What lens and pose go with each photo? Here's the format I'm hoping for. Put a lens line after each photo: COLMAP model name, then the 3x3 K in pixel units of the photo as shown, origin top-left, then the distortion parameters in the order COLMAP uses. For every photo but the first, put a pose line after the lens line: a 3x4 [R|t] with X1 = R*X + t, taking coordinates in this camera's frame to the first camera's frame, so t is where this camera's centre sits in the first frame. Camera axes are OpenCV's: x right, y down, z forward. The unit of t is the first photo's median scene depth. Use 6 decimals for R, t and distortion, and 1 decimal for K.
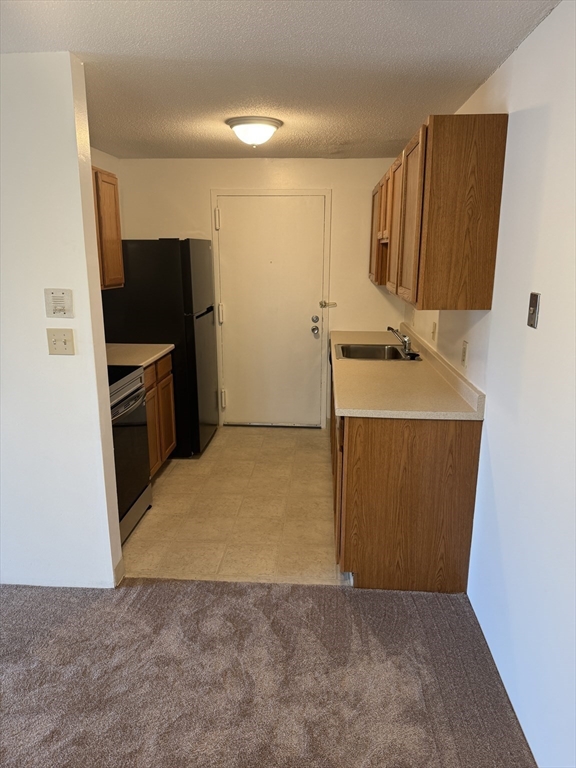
lens RADIAL K [[545.5, 0, 289.1], [0, 545.5, 384.2], [0, 0, 1]] dist [0.035518, -0.058446]
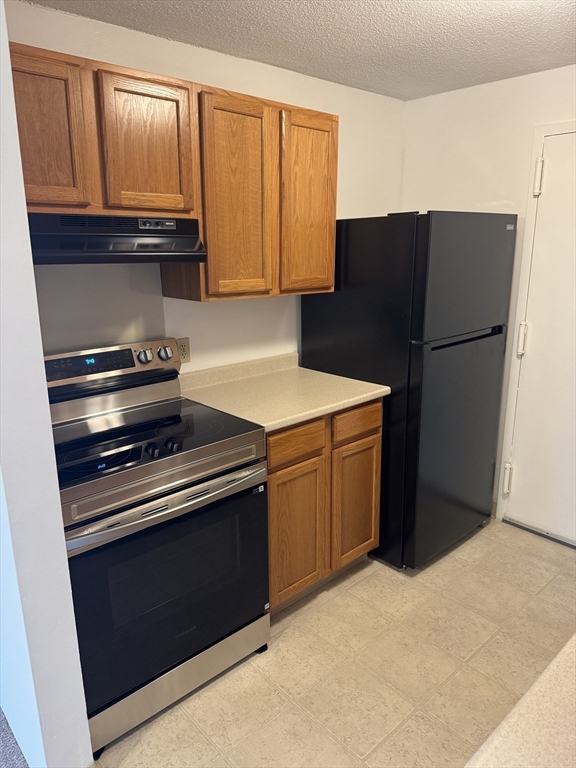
lens RADIAL K [[545.5, 0, 284.7], [0, 545.5, 379.4], [0, 0, 1]] dist [0.035518, -0.058446]
pose [[0.719074, 0.160957, -0.676037, 0.123369], [-0.150787, 0.985769, 0.074314, -0.117437], [0.678377, 0.048501, 0.733111, 0.506129]]
